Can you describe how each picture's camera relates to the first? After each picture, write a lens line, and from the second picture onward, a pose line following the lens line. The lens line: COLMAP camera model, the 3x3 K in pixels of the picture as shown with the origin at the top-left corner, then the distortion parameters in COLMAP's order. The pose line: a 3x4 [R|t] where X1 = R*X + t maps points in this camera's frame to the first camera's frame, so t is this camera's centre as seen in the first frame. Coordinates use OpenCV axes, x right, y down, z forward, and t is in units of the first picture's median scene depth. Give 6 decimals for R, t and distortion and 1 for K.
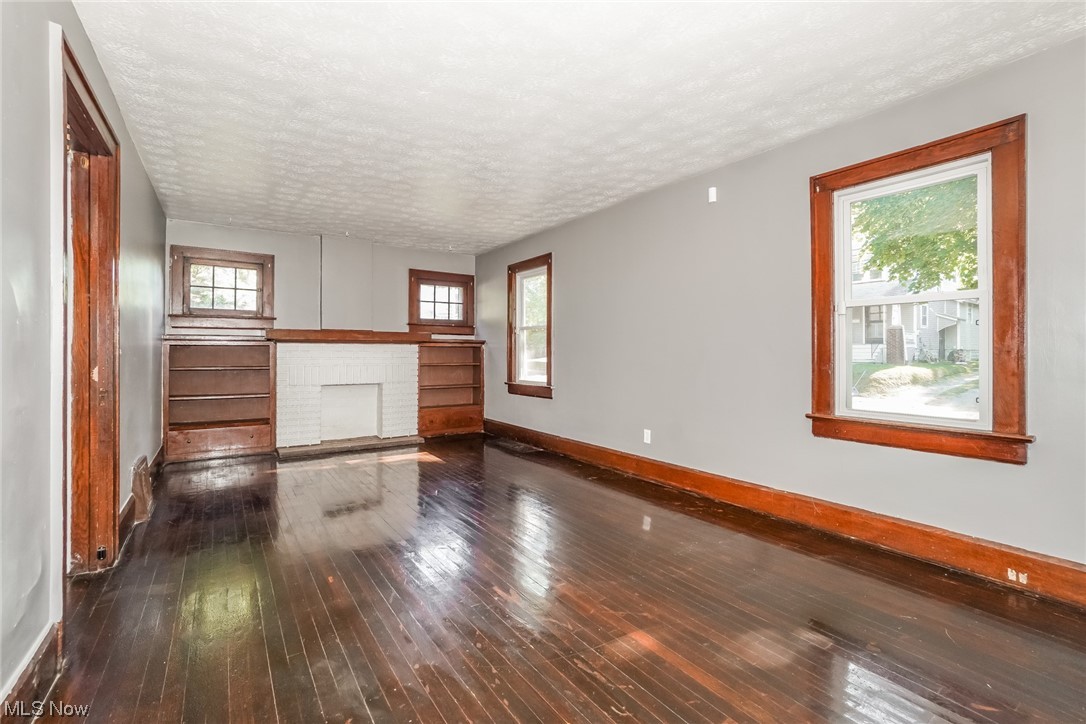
lens RADIAL K [[470.3, 0, 538.9], [0, 470.3, 344.2], [0, 0, 1]] dist [-0.024080, 0.000117]
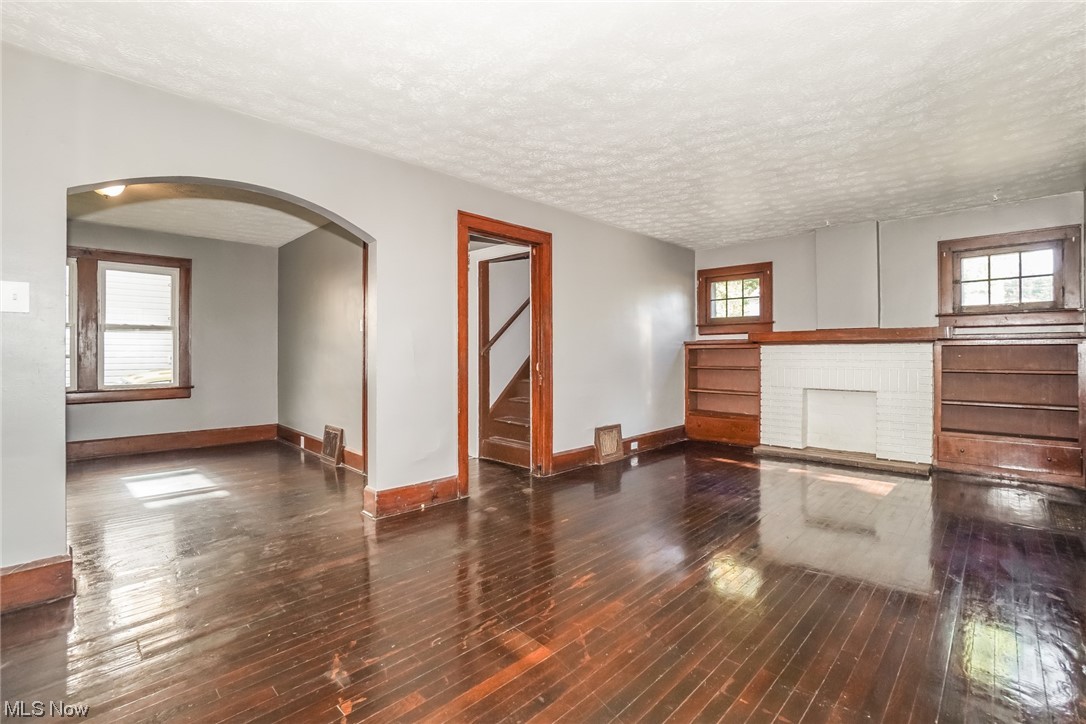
lens RADIAL K [[489.6, 0, 534.8], [0, 489.6, 333.7], [0, 0, 1]] dist [-0.057542, 0.018749]
pose [[0.196596, -0.042608, -0.979558, 0.413126], [0.016796, 0.999055, -0.040085, 0.006707], [0.980341, -0.008572, 0.197126, 0.276549]]
